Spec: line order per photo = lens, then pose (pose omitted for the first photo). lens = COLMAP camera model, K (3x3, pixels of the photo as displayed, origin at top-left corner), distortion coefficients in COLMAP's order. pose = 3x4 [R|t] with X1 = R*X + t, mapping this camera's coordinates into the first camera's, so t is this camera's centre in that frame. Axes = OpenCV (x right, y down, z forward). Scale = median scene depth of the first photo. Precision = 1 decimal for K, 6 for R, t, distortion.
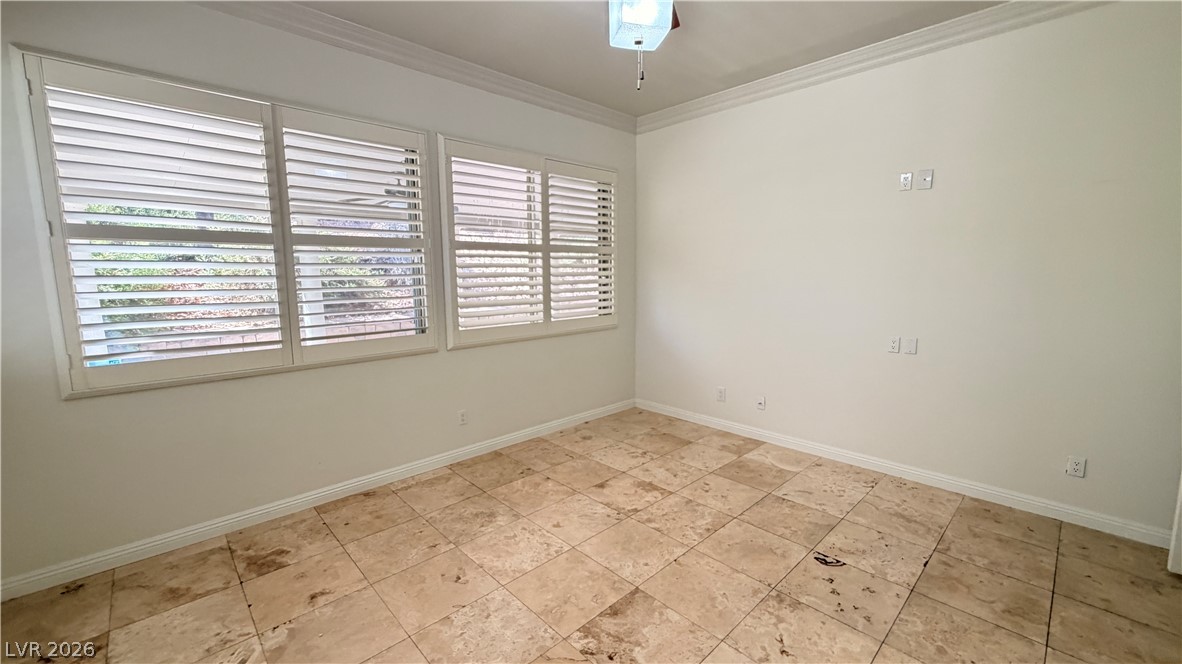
lens RADIAL K [[472.0, 0, 588.5], [0, 472.0, 332.8], [0, 0, 1]] dist [0.000197, 0.000443]
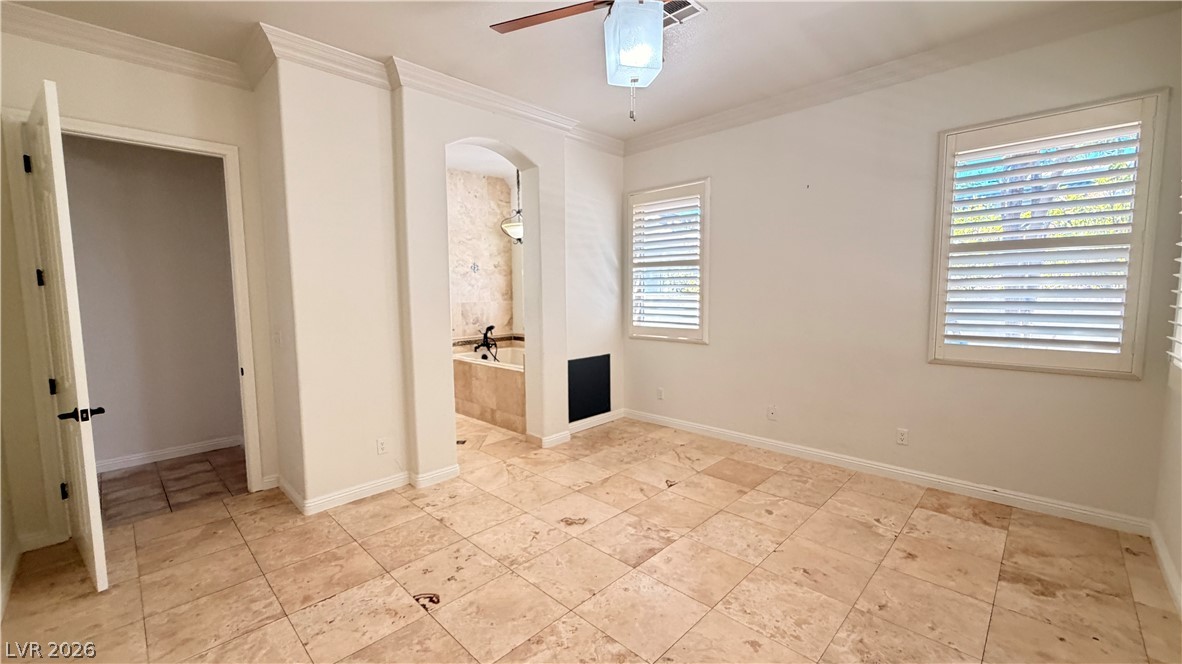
lens RADIAL K [[472.0, 0, 588.5], [0, 472.0, 332.8], [0, 0, 1]] dist [0.000197, 0.000443]
pose [[-0.999219, 0.022891, -0.032201, 0.184589], [0.015302, 0.975662, 0.218743, -0.187876], [0.036425, 0.218080, -0.975251, 1.544414]]
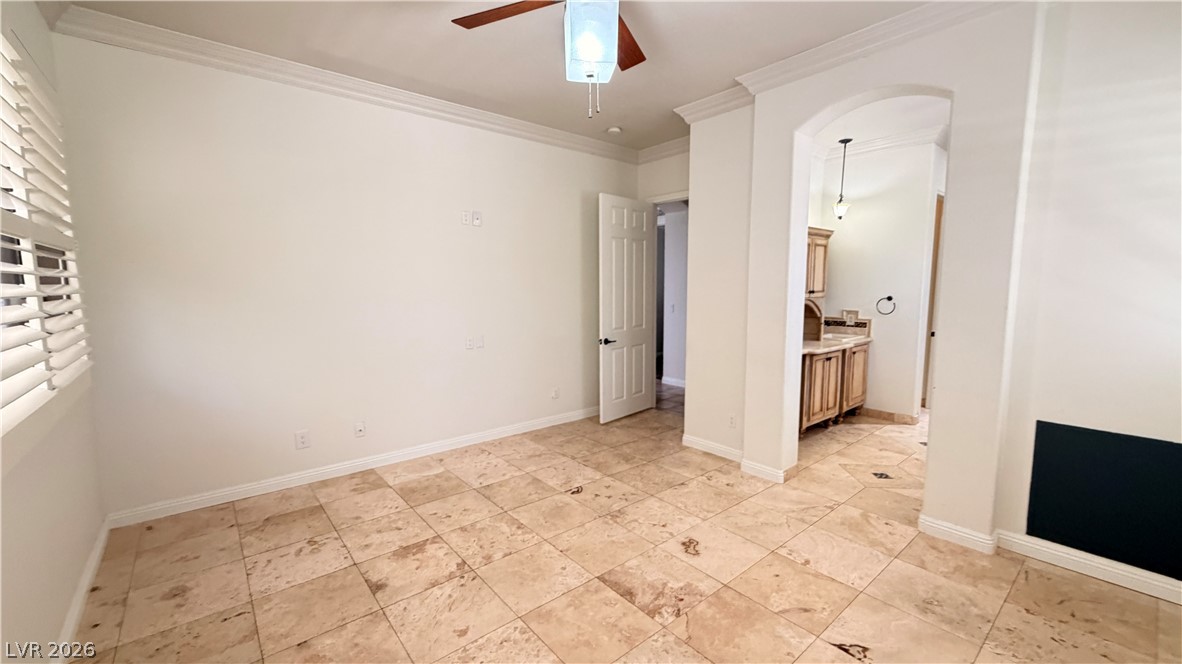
lens RADIAL K [[472.0, 0, 588.5], [0, 472.0, 332.8], [0, 0, 1]] dist [0.000197, 0.000443]
pose [[0.065134, -0.093019, 0.993532, -0.720353], [0.132453, 0.987642, 0.083784, -0.078906], [-0.989047, 0.126139, 0.076650, 0.686639]]
